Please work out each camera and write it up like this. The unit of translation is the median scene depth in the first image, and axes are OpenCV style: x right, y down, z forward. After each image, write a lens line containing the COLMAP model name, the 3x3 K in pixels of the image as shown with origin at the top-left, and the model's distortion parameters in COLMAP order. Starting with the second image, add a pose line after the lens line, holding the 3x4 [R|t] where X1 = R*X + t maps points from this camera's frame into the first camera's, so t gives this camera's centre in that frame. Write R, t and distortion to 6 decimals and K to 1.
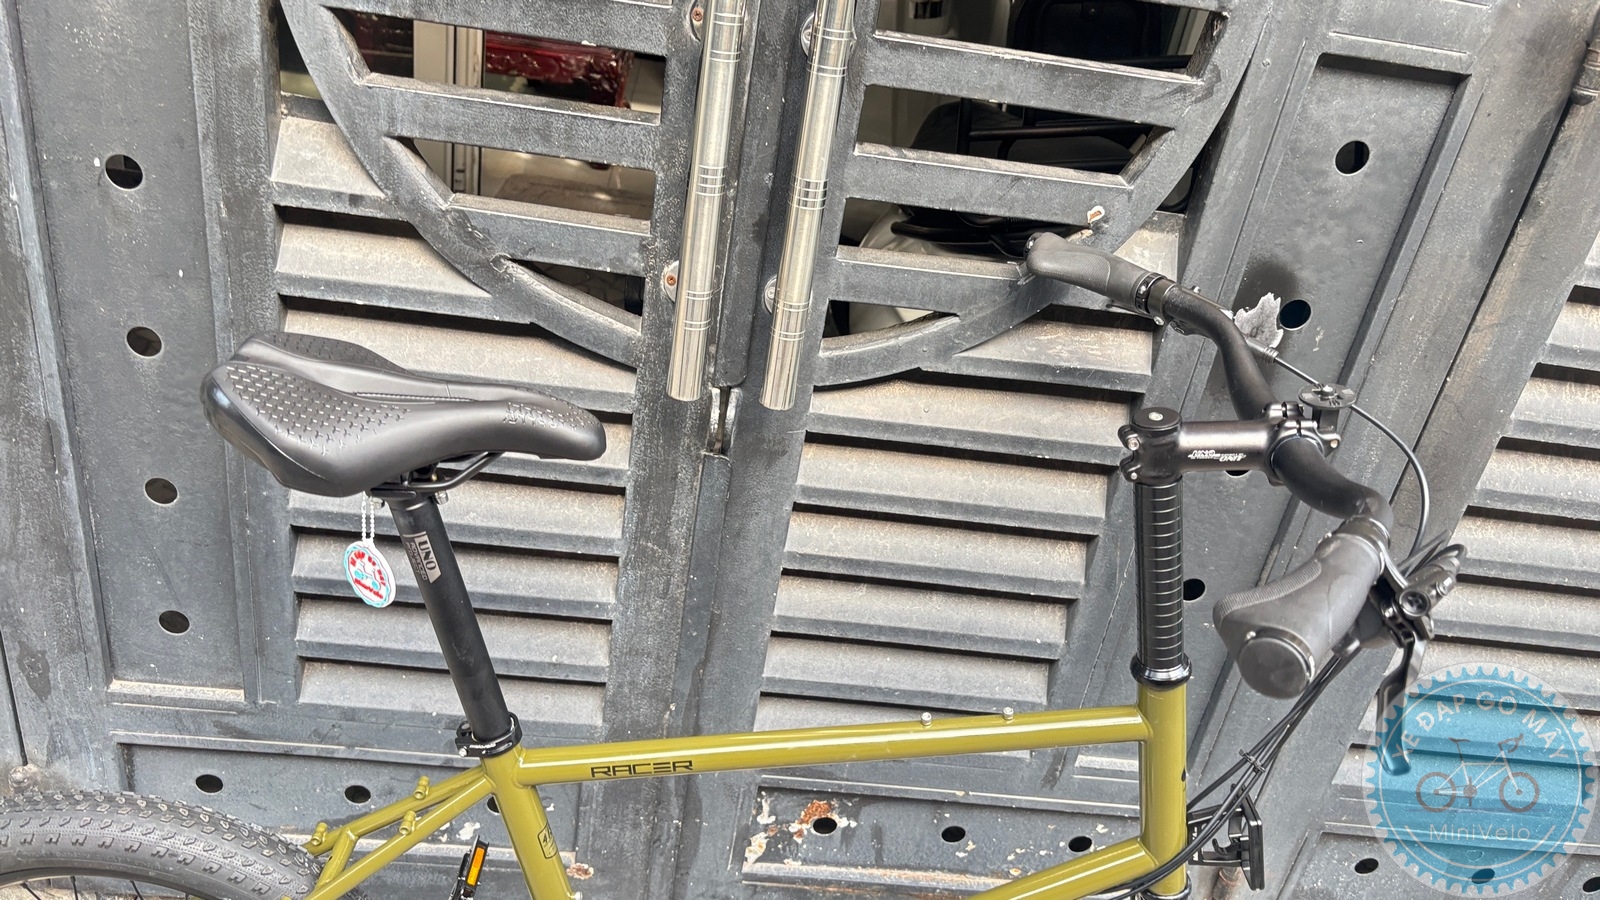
lens RADIAL K [[1200.1, 0, 802.5], [0, 1200.1, 447.5], [0, 0, 1]] dist [0.073981, -0.100766]
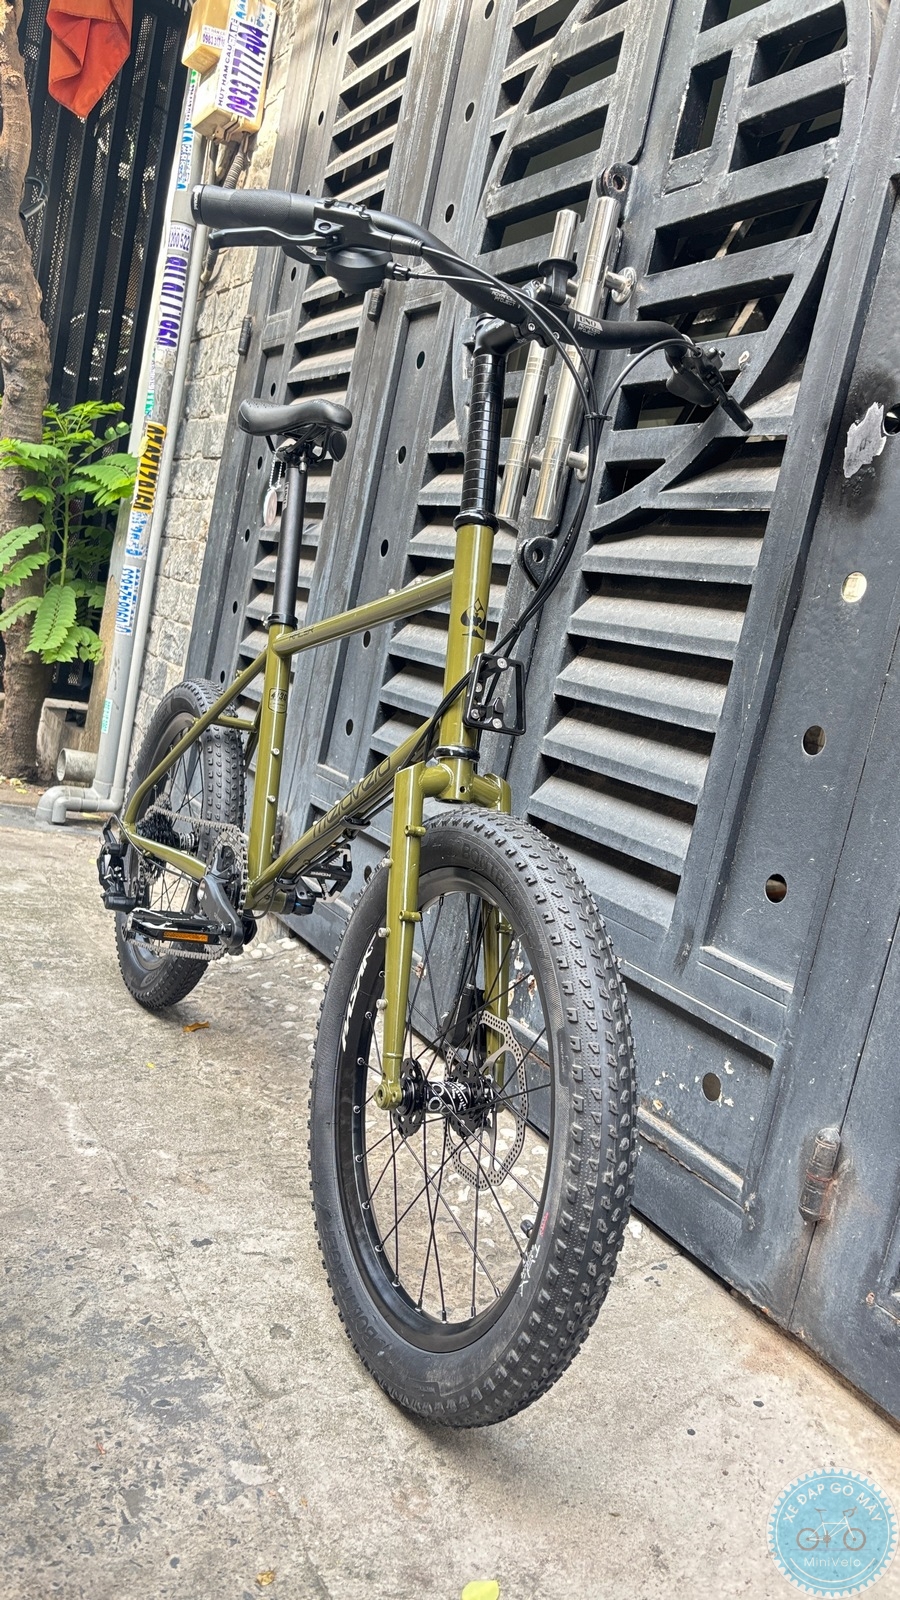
lens RADIAL K [[1225.3, 0, 450.0], [0, 1225.3, 800.0], [0, 0, 1]] dist [0.016917, -0.026634]
pose [[0.463538, 0.058255, -0.884160, 1.172115], [-0.531300, 0.816835, -0.224725, 0.588478], [0.709121, 0.573923, 0.409585, 0.493166]]
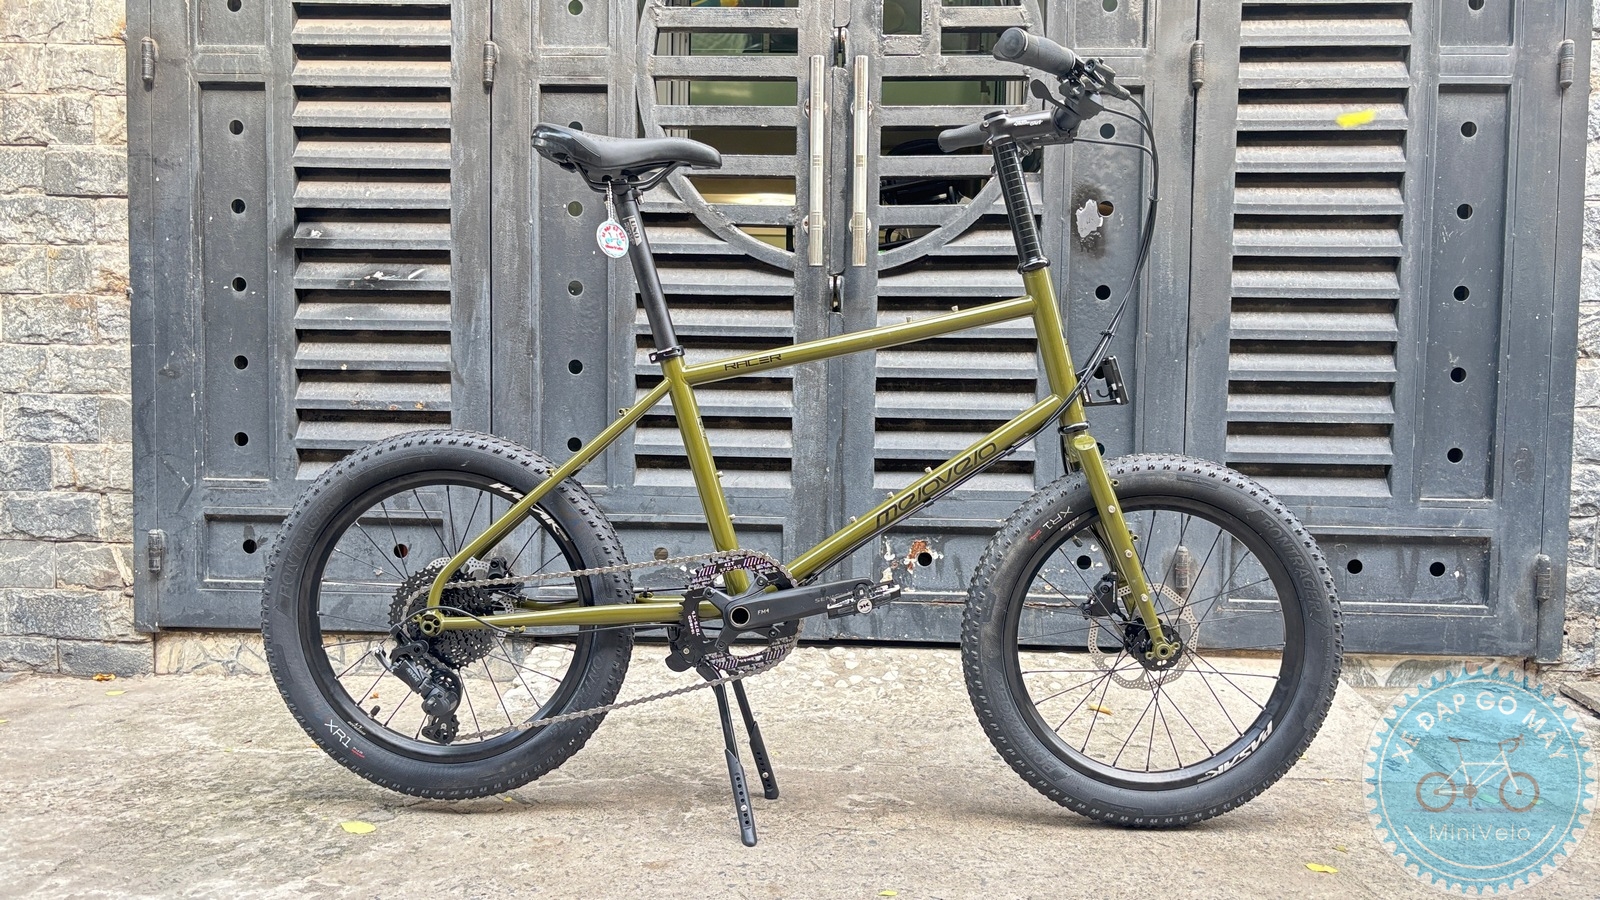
lens RADIAL K [[1220.9, 0, 793.7], [0, 1220.9, 454.9], [0, 0, 1]] dist [0.101421, -0.243709]
pose [[0.985949, -0.132742, -0.101408, 0.037938], [0.075538, 0.895746, -0.438101, 1.153092], [0.148990, 0.424286, 0.893187, -0.783870]]
